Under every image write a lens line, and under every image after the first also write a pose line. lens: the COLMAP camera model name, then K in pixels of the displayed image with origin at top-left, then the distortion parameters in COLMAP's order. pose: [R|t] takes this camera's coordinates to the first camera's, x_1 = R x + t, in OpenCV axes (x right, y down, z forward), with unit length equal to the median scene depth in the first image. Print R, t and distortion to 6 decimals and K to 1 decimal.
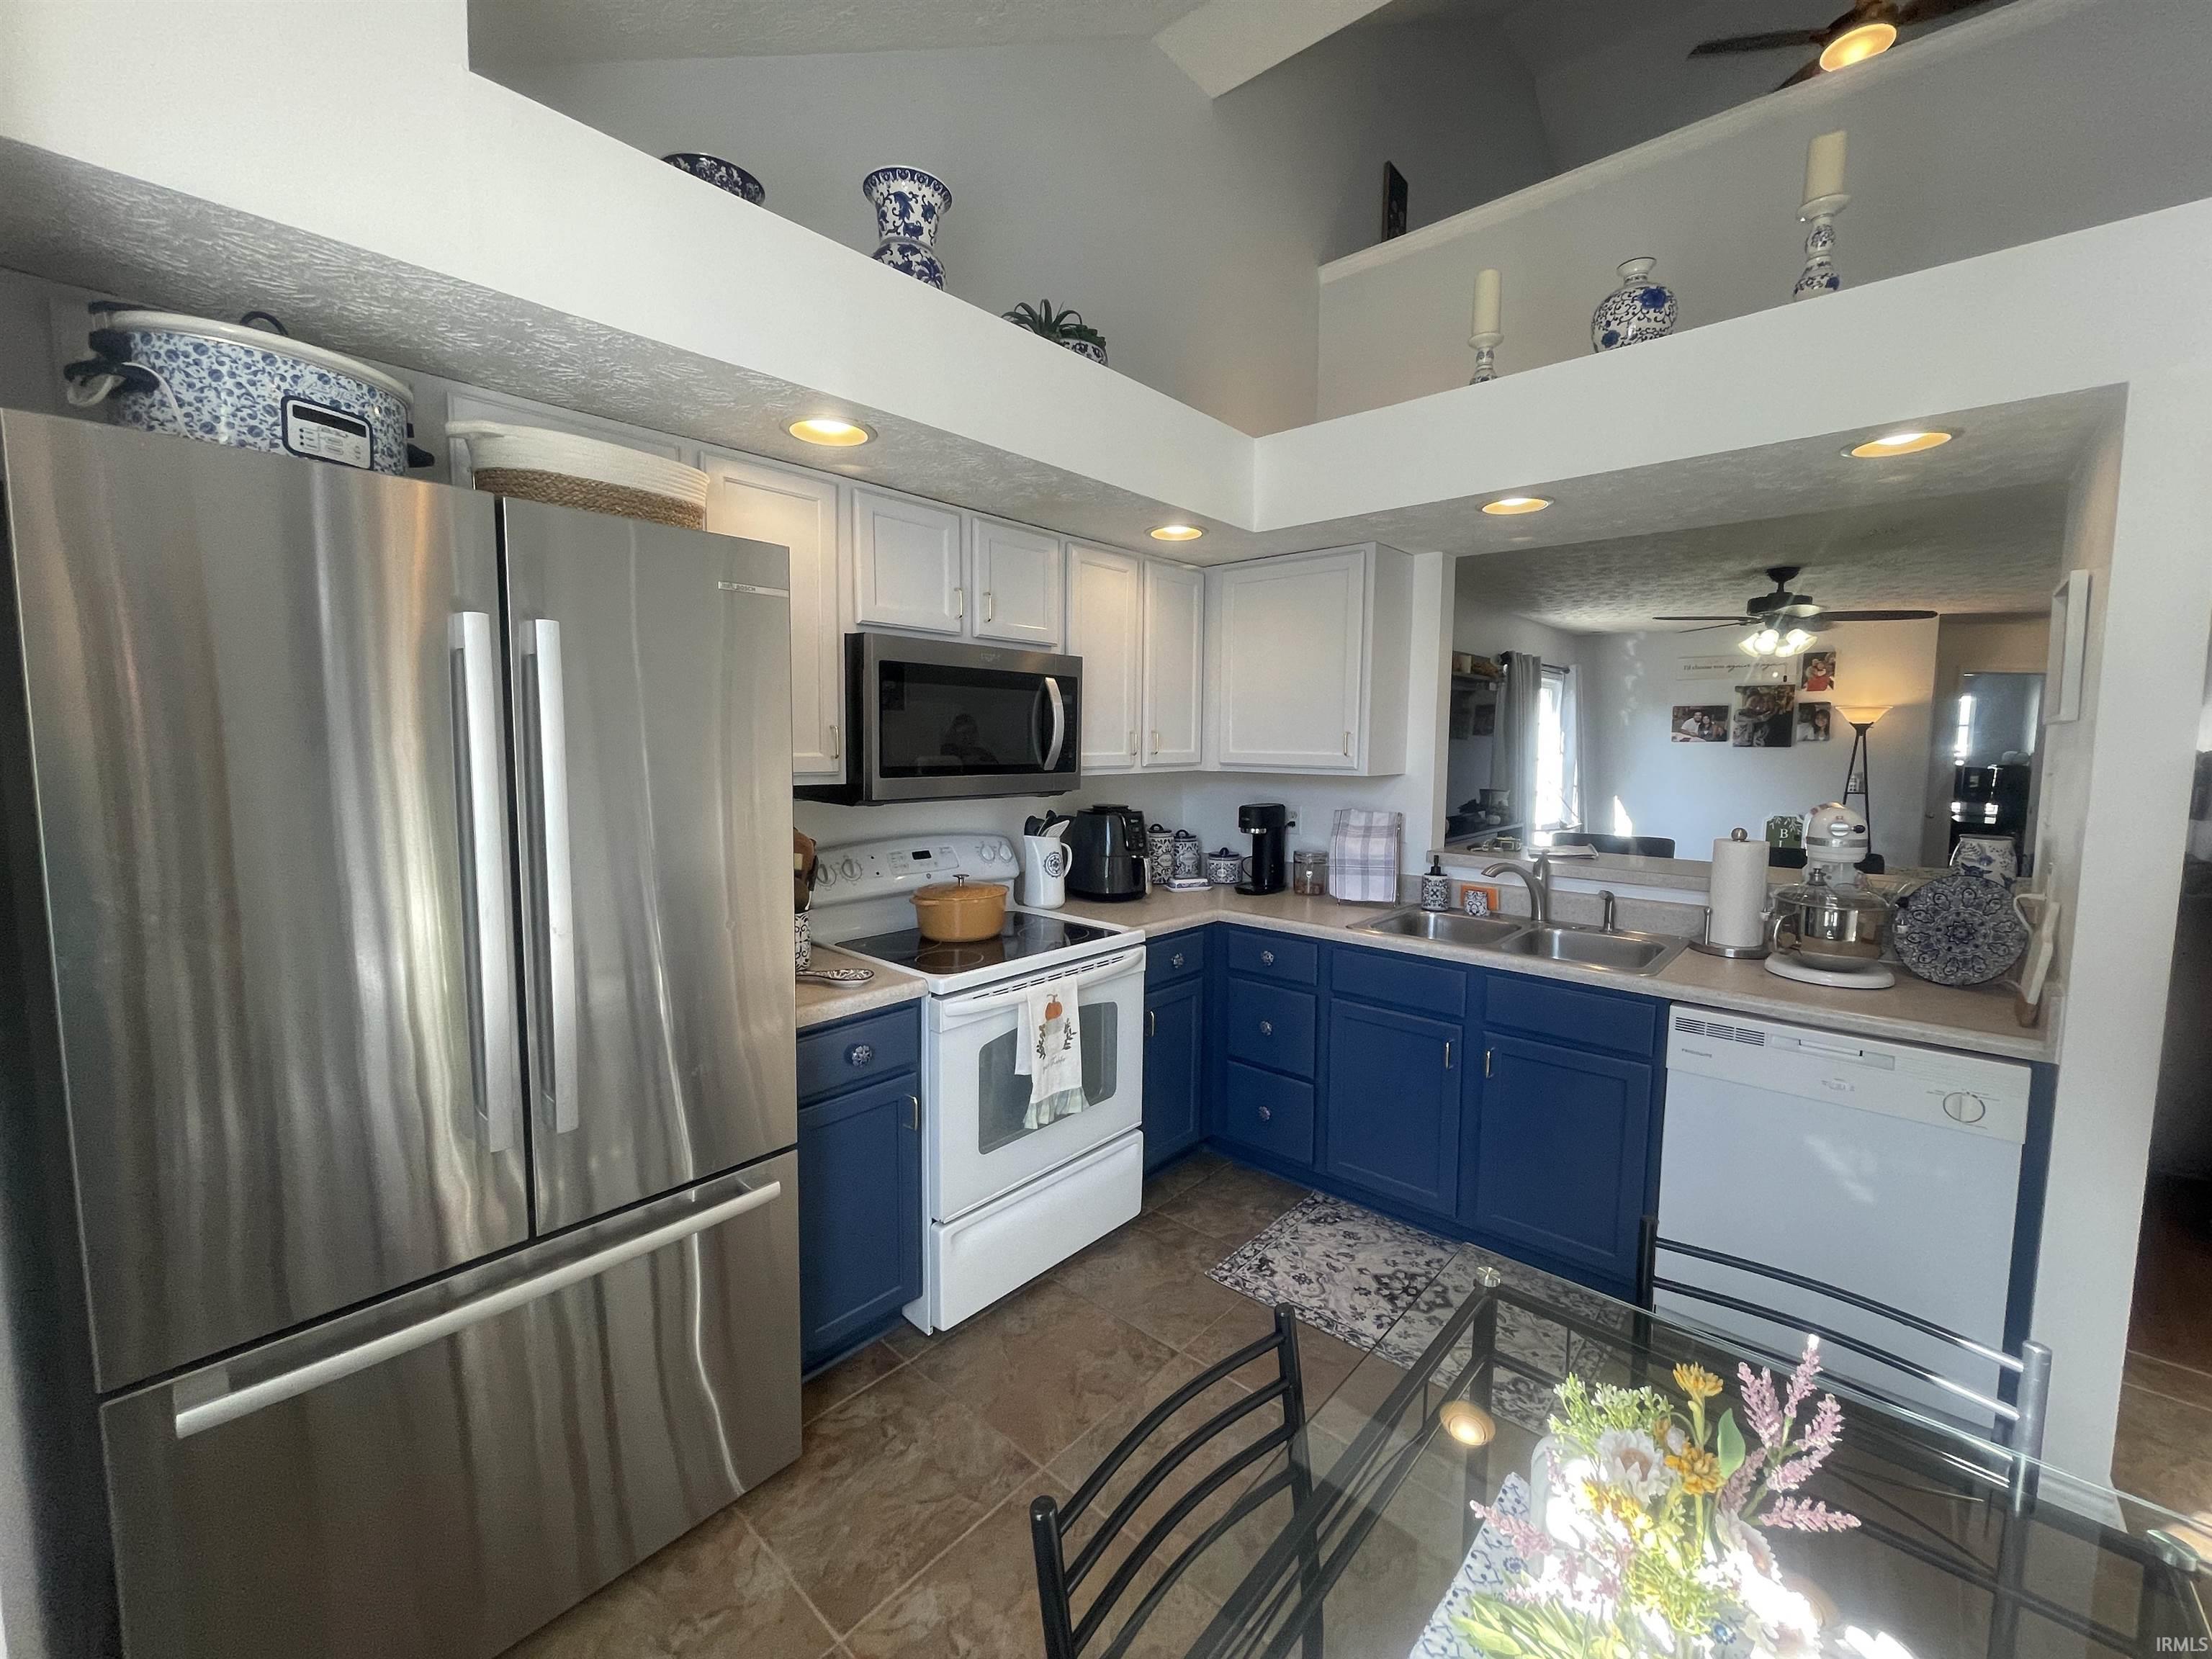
lens RADIAL K [[891.4, 0, 1117.4], [0, 891.4, 816.2], [0, 0, 1]] dist [-0.001519, 0.000113]
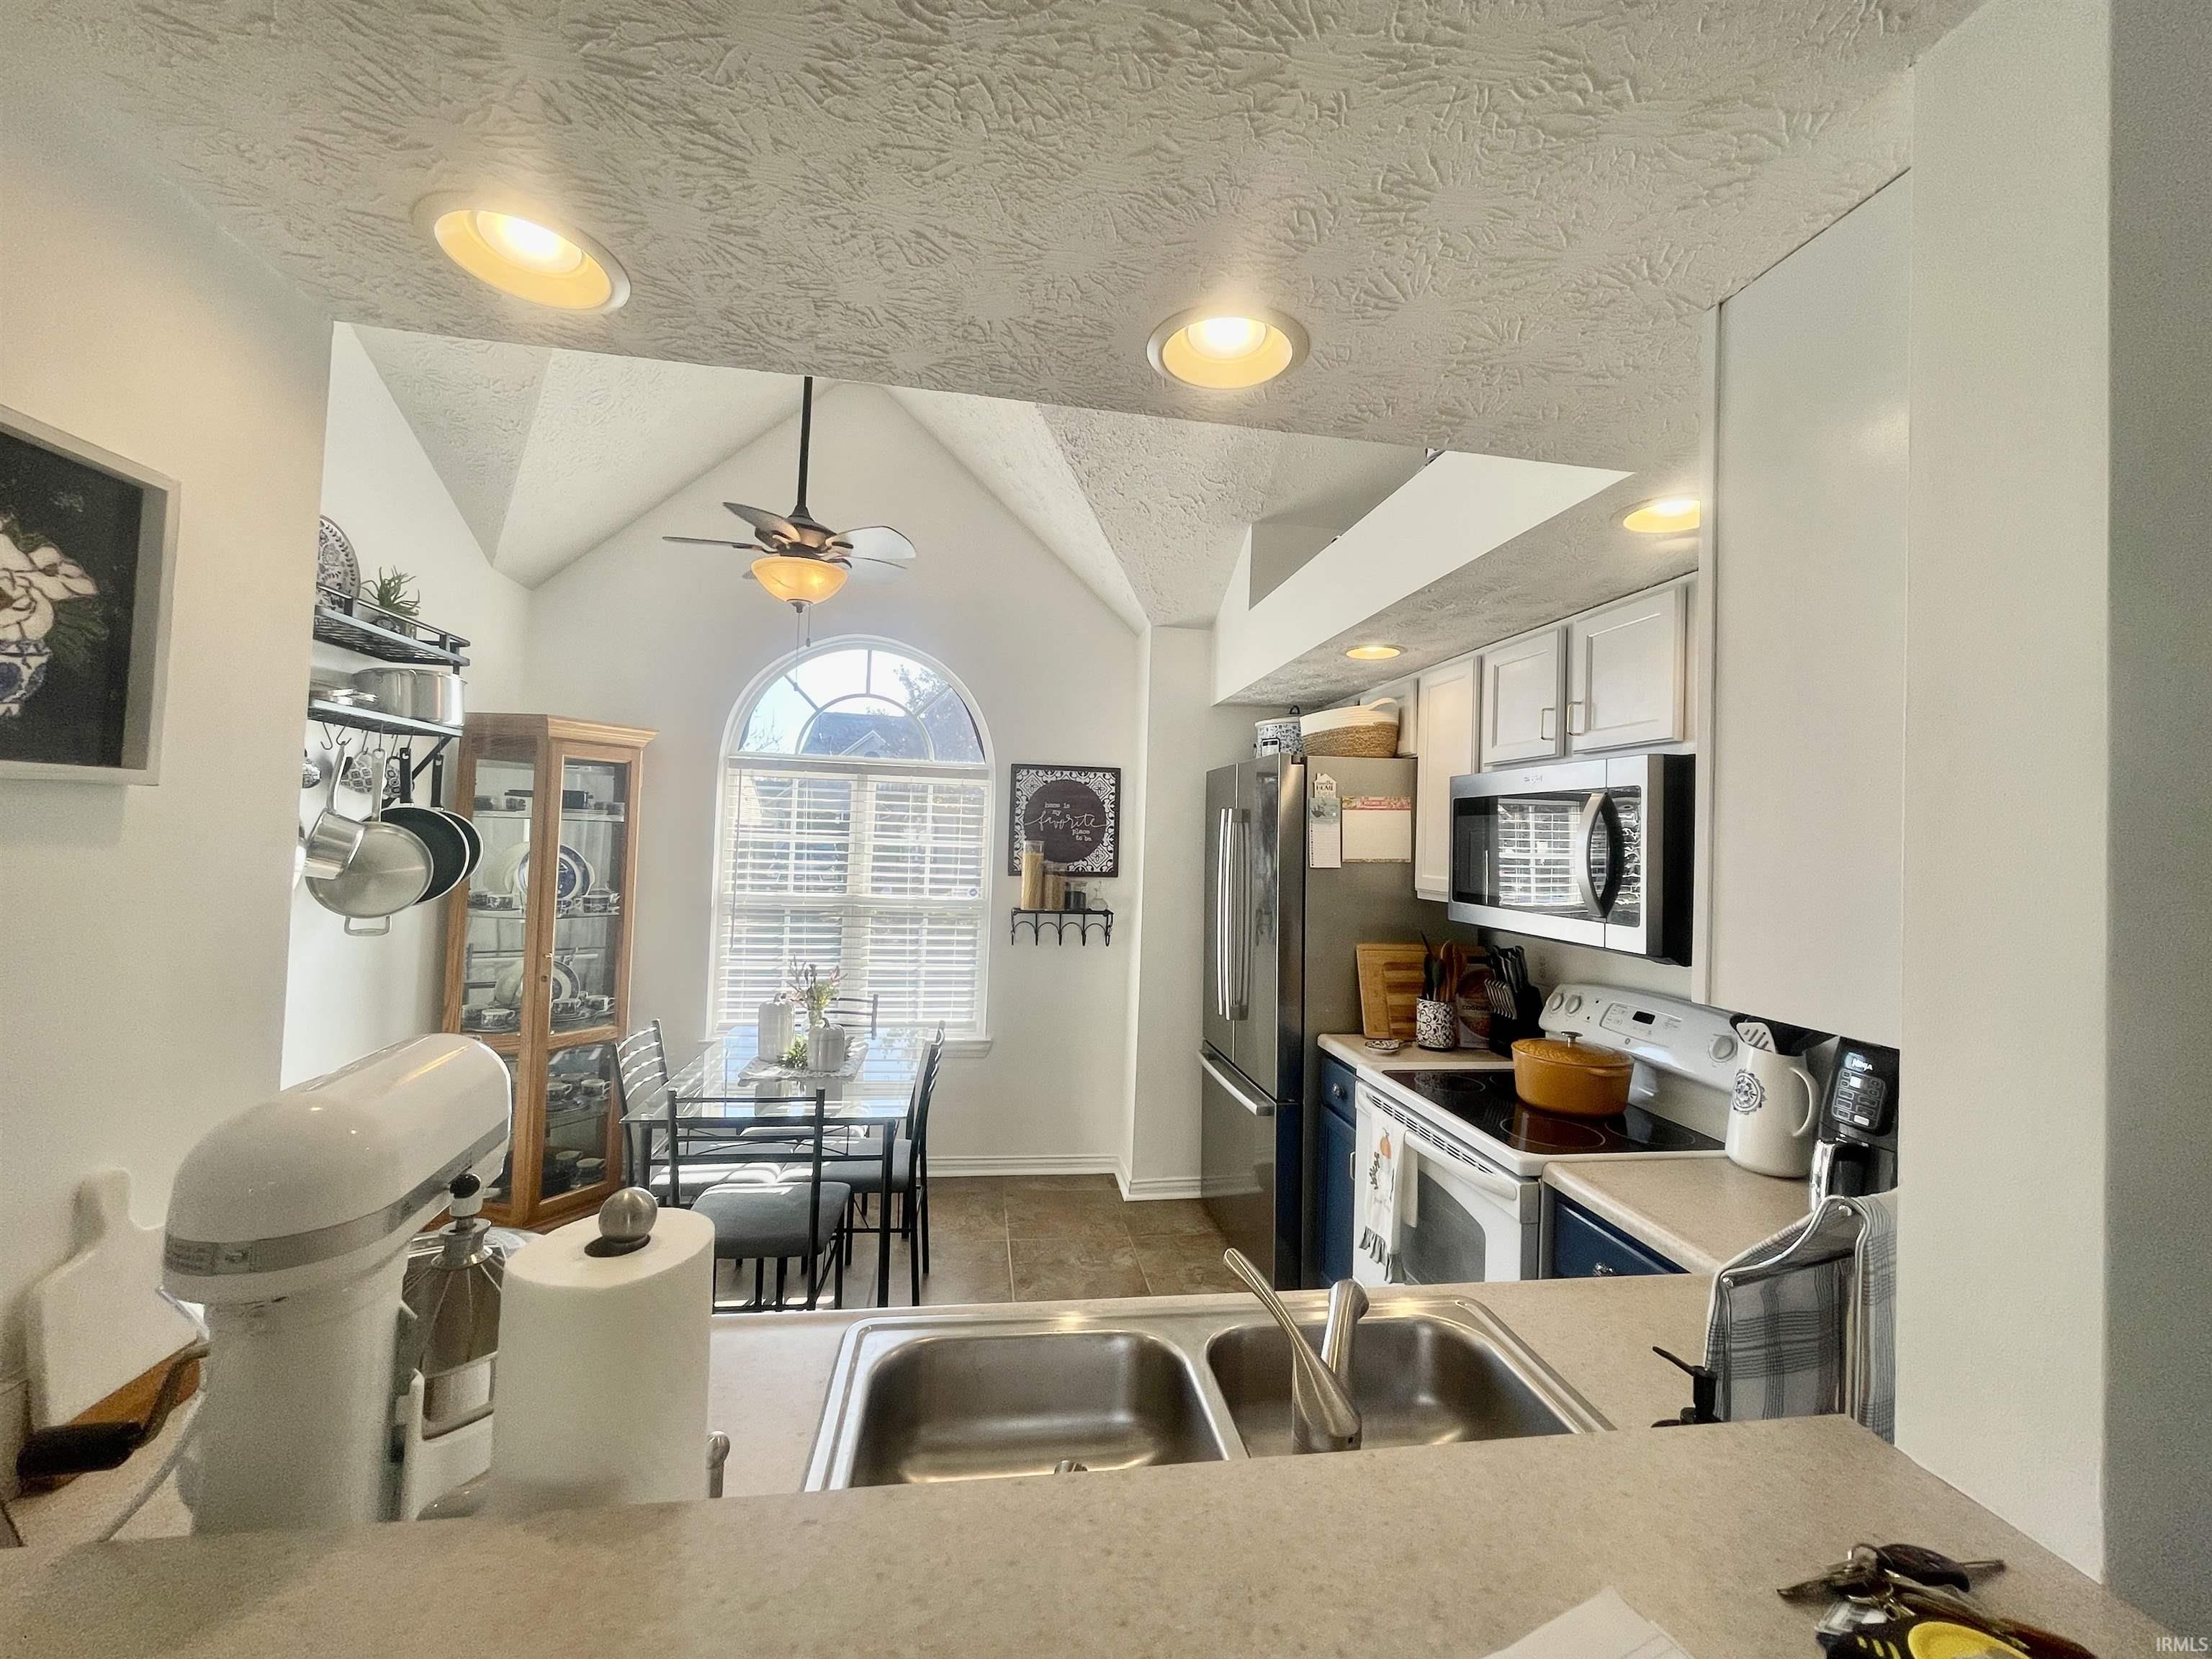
lens RADIAL K [[891.9, 0, 1114.0], [0, 891.9, 813.2], [0, 0, 1]] dist [0.002369, 0.000033]
pose [[-0.635739, -0.055459, -0.769909, 0.658780], [-0.109919, 0.993755, 0.019180, -0.095407], [0.764038, 0.096822, -0.637865, 1.022333]]
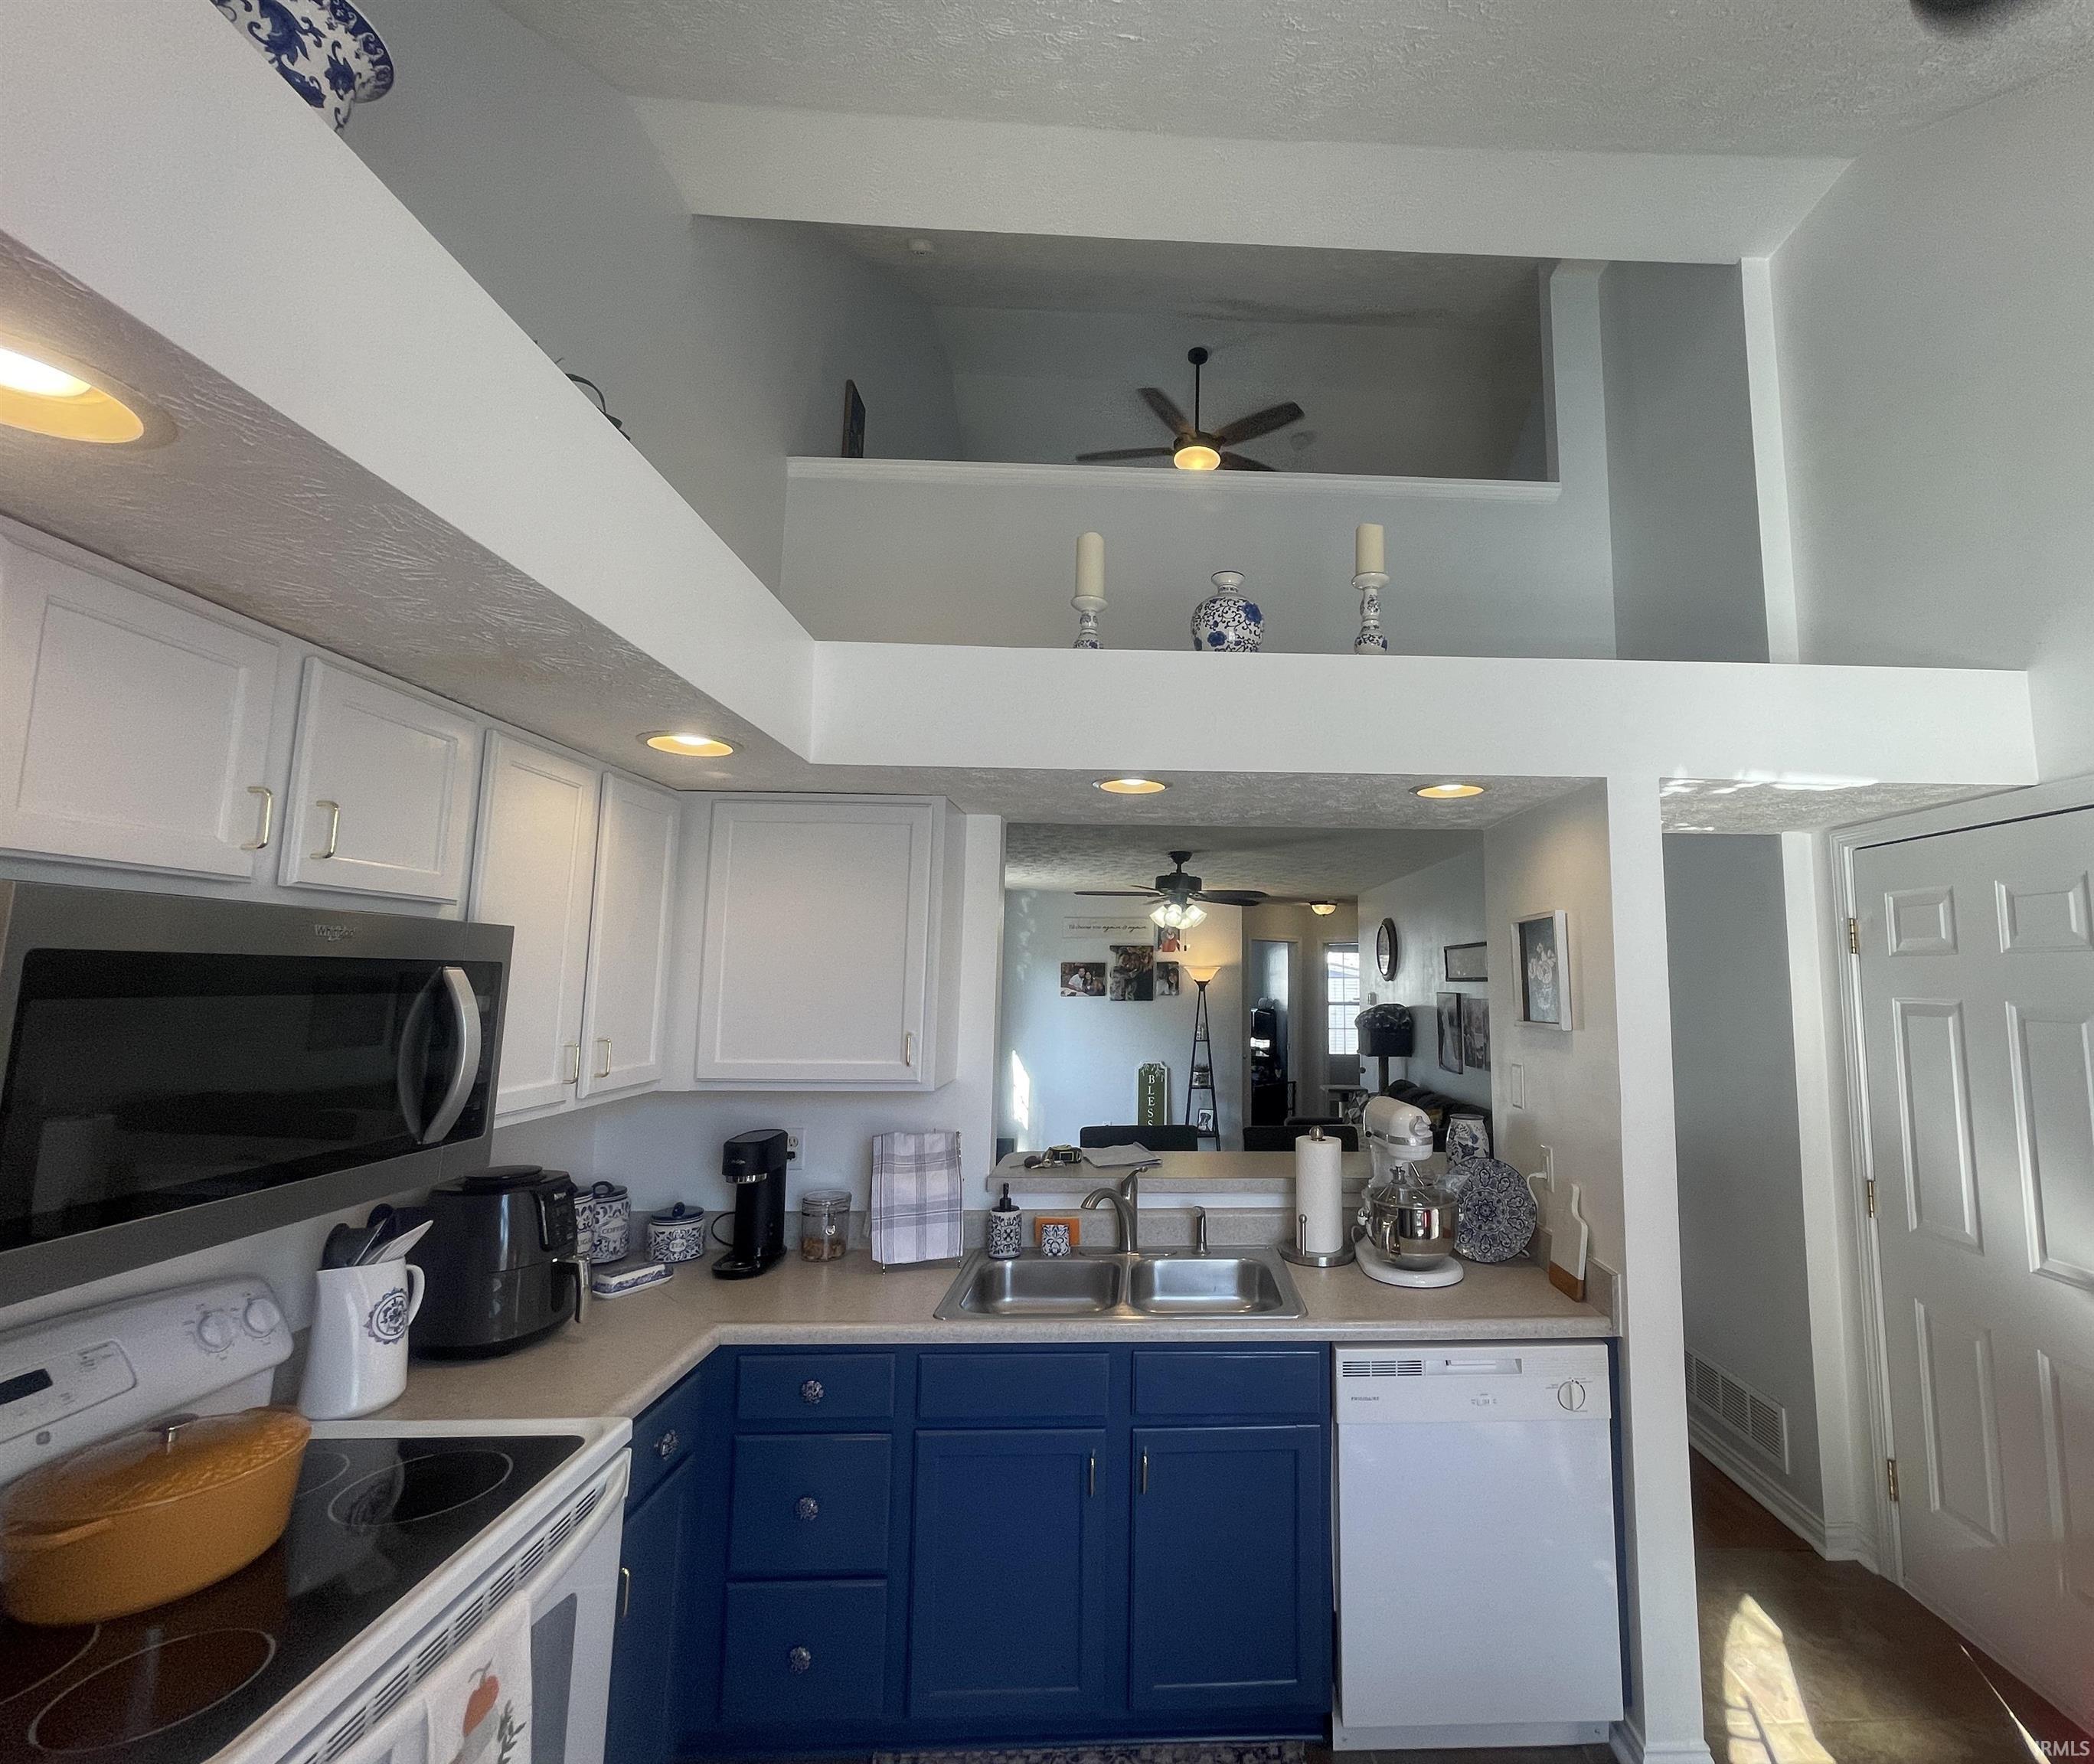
lens RADIAL K [[946.6, 0, 1185.7], [0, 946.6, 868.8], [0, 0, 1]] dist [-0.003432, 0.000199]
pose [[0.715822, 0.079438, 0.693750, -0.138885], [0.057616, 0.983401, -0.172053, -0.079030], [-0.695902, 0.163130, 0.699363, 0.248220]]
